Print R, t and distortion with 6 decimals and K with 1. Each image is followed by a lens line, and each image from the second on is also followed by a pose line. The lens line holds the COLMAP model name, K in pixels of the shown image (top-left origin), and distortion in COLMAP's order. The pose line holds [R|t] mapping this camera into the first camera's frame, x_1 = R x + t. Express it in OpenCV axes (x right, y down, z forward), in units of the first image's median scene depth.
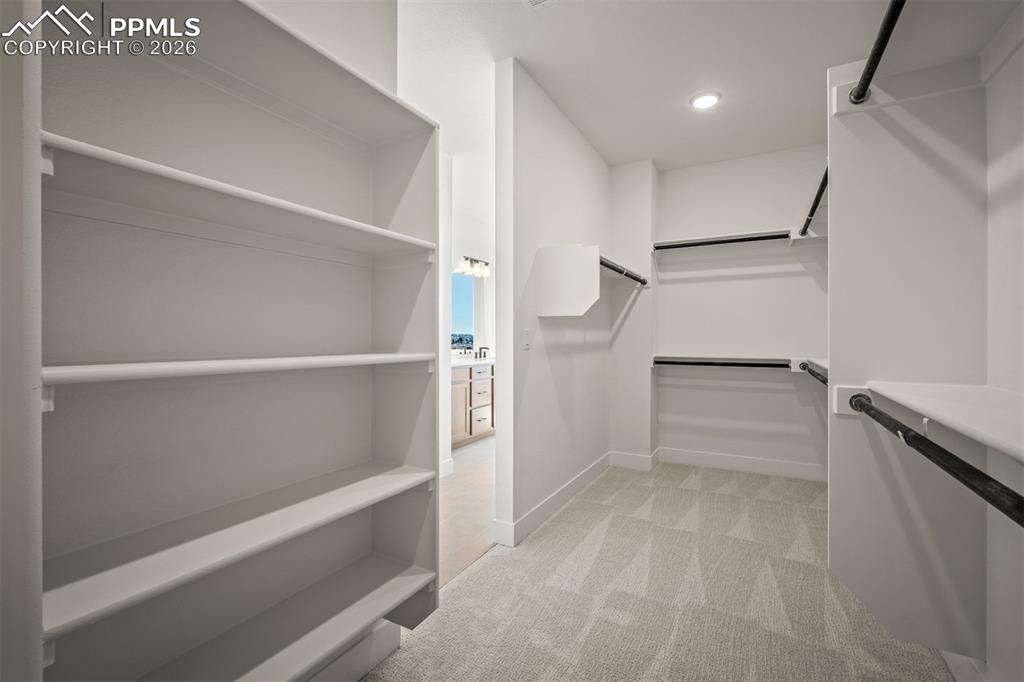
lens RADIAL K [[449.4, 0, 512.0], [0, 449.4, 341.0], [0, 0, 1]] dist [0.000227, 0.000333]
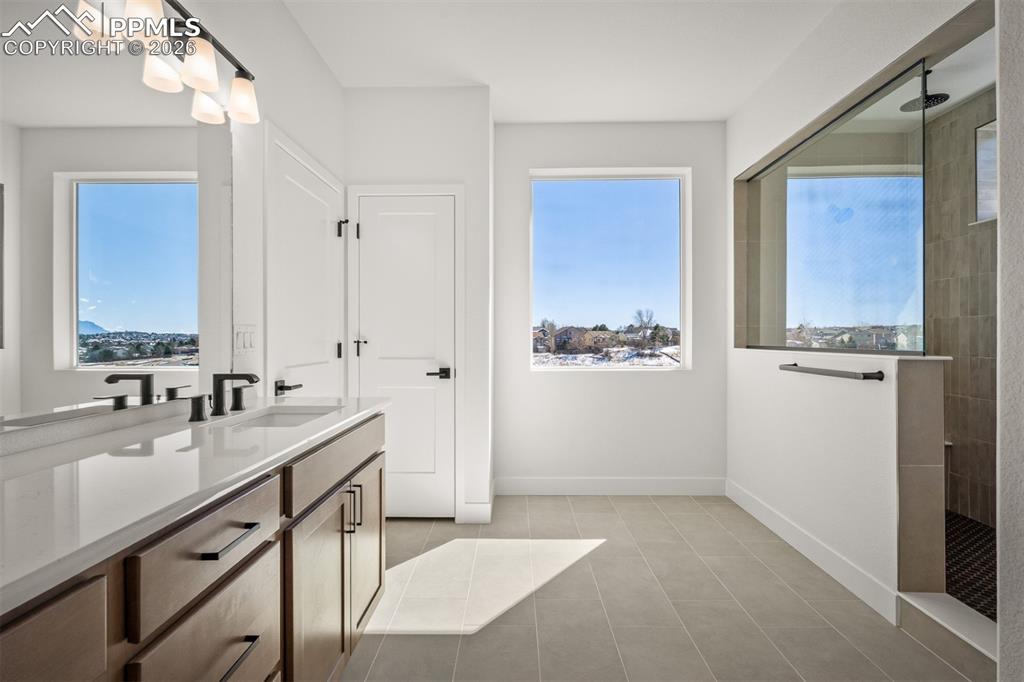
lens RADIAL K [[467.0, 0, 512.0], [0, 467.0, 341.0], [0, 0, 1]] dist [-0.000546, -0.000050]
pose [[0.882272, -0.002335, 0.470734, -0.047349], [0.002960, 0.999995, -0.000587, -0.004329], [-0.470731, 0.001911, 0.882275, 0.680559]]
